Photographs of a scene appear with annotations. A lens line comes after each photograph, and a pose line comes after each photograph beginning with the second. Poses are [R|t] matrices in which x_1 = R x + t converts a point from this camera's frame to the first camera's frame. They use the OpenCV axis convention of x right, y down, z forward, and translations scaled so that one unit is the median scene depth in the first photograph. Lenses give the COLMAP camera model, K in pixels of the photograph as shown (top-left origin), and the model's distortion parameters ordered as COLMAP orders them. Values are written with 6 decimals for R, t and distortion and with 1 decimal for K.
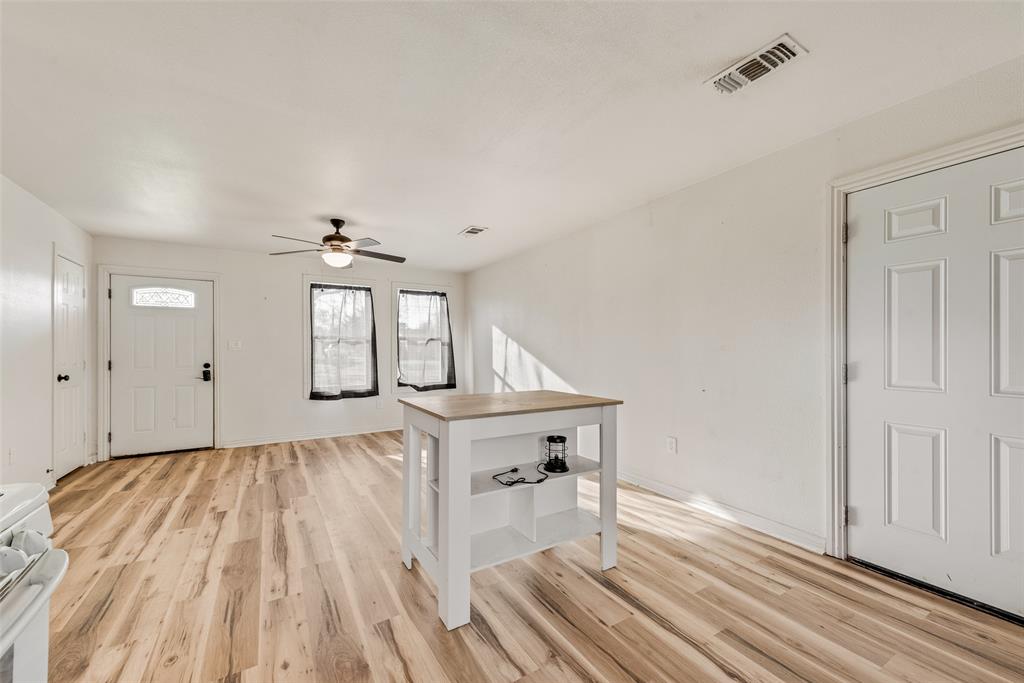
lens RADIAL K [[402.4, 0, 510.6], [0, 402.4, 349.4], [0, 0, 1]] dist [0.014919, -0.004717]
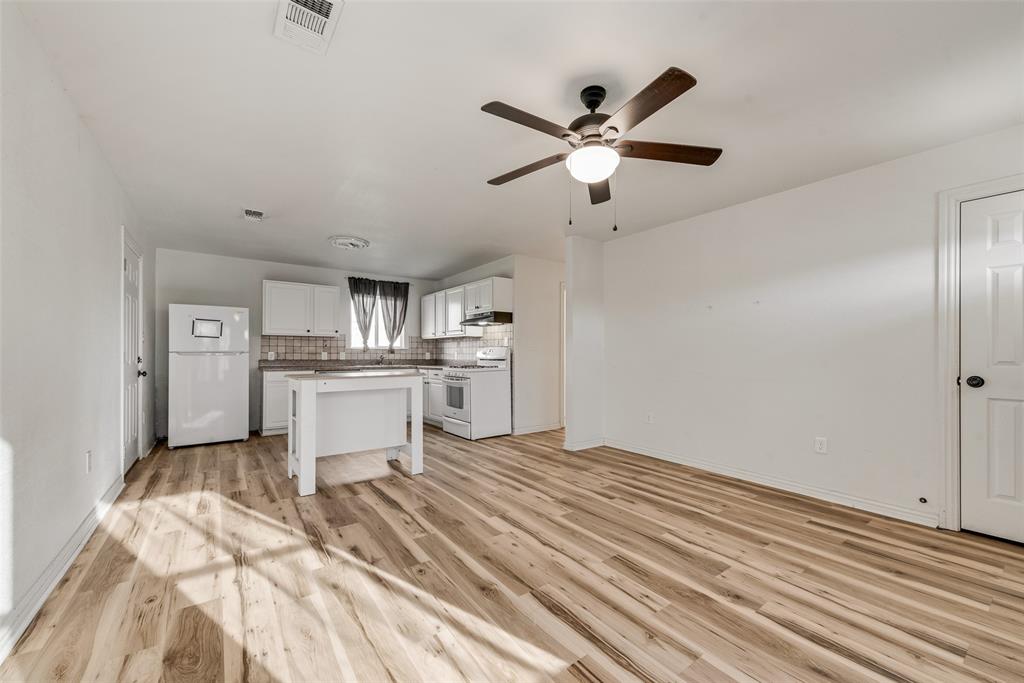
lens RADIAL K [[402.4, 0, 510.6], [0, 402.4, 349.4], [0, 0, 1]] dist [0.014919, -0.004717]
pose [[-0.996382, -0.002744, -0.084942, -0.245326], [-0.001486, 0.999888, -0.014865, 0.024573], [0.084974, -0.014685, -0.996275, 1.351836]]
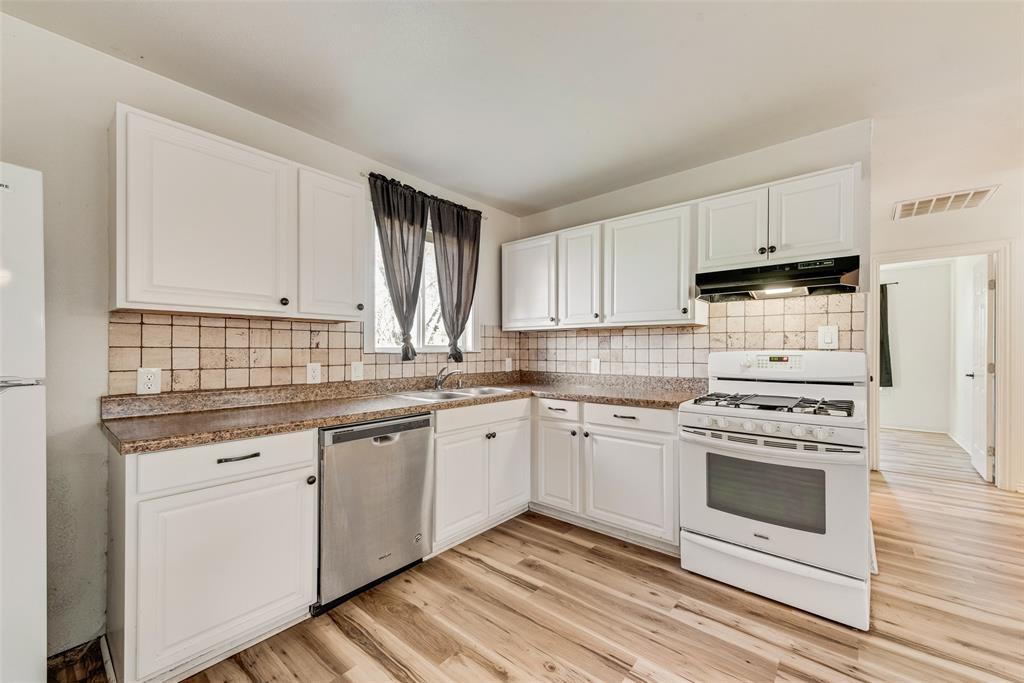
lens RADIAL K [[402.4, 0, 510.6], [0, 402.4, 349.4], [0, 0, 1]] dist [0.014919, -0.004717]
pose [[-0.947832, 0.000448, -0.318769, 0.217063], [0.001203, 0.999997, -0.002172, -0.002382], [0.318767, -0.002442, -0.947830, 0.451685]]
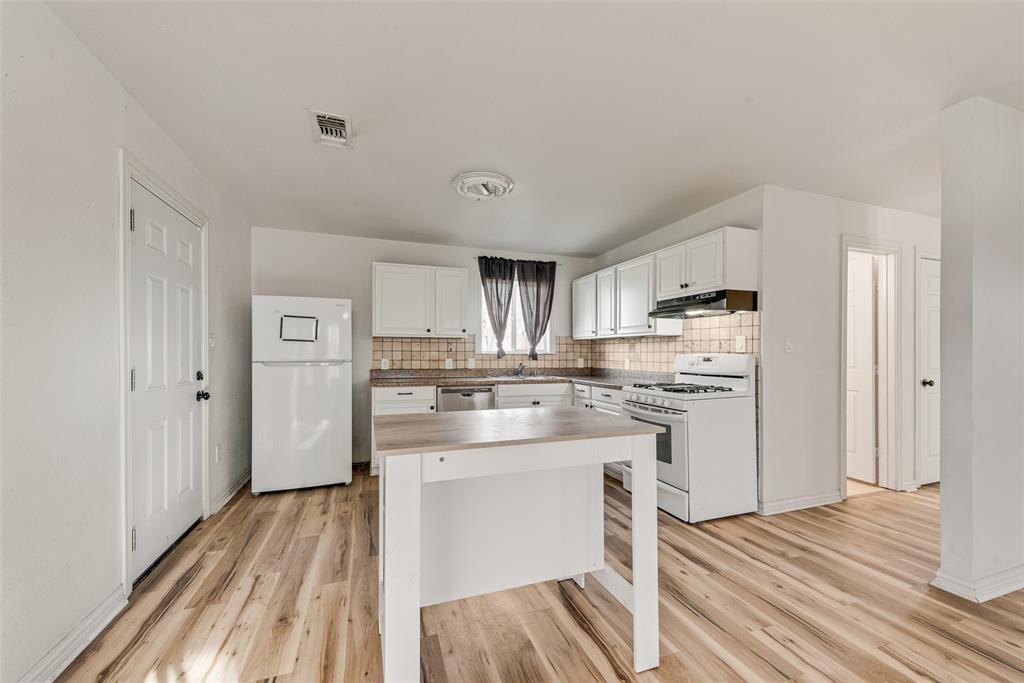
lens RADIAL K [[402.4, 0, 510.6], [0, 402.4, 349.4], [0, 0, 1]] dist [0.014919, -0.004717]
pose [[-0.979479, -0.001269, 0.201542, -0.082111], [-0.003207, 0.999952, -0.009286, -0.001079], [-0.201520, -0.009742, -0.979436, 0.876460]]
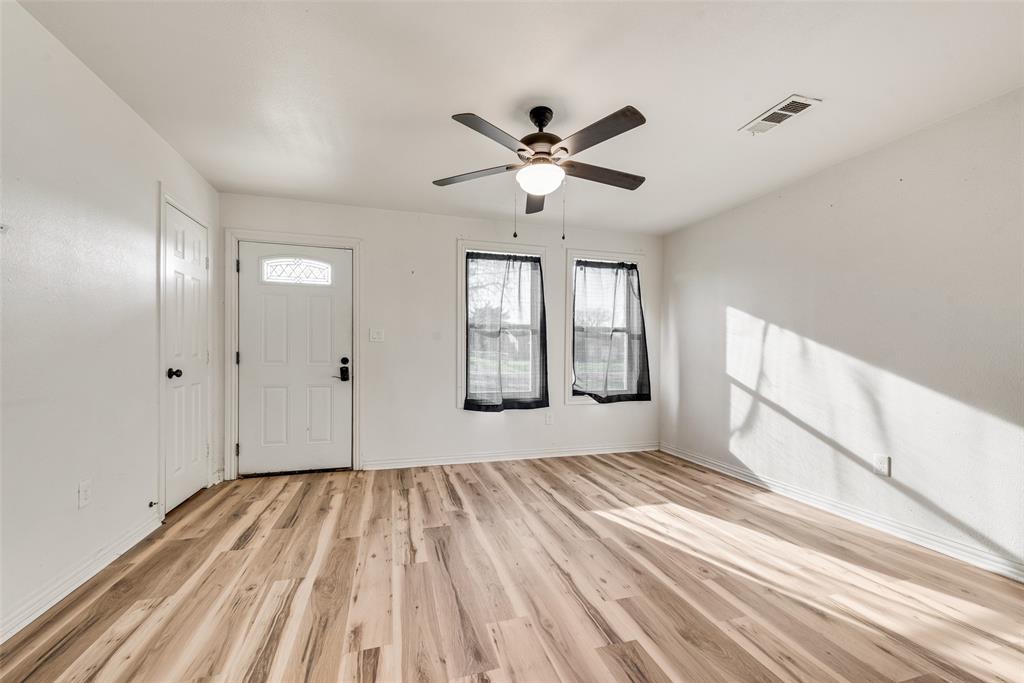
lens RADIAL K [[406.4, 0, 509.7], [0, 406.4, 357.3], [0, 0, 1]] dist [0.014602, -0.000458]
pose [[0.967414, 0.015890, -0.252701, -0.285438], [-0.011945, 0.999782, 0.017139, 0.018744], [0.252918, -0.013562, 0.967393, 0.376167]]
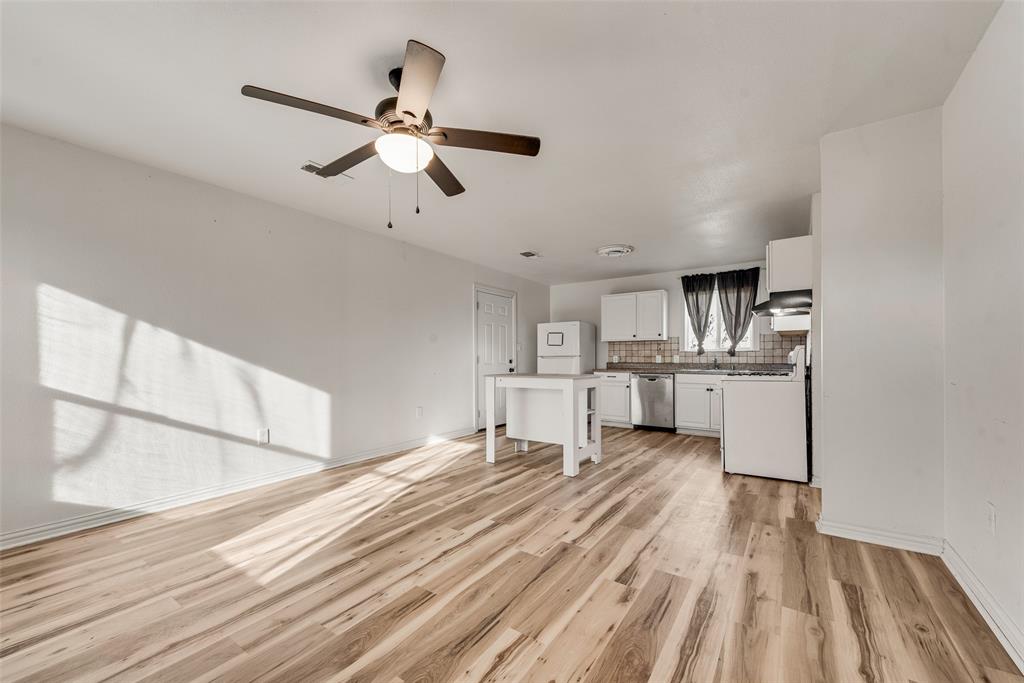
lens RADIAL K [[406.4, 0, 509.7], [0, 406.4, 357.3], [0, 0, 1]] dist [0.014602, -0.000458]
pose [[-0.411346, 0.002781, 0.911475, -0.837172], [0.000417, 0.999996, -0.002863, 0.025104], [-0.911479, -0.000797, -0.411346, 0.968509]]
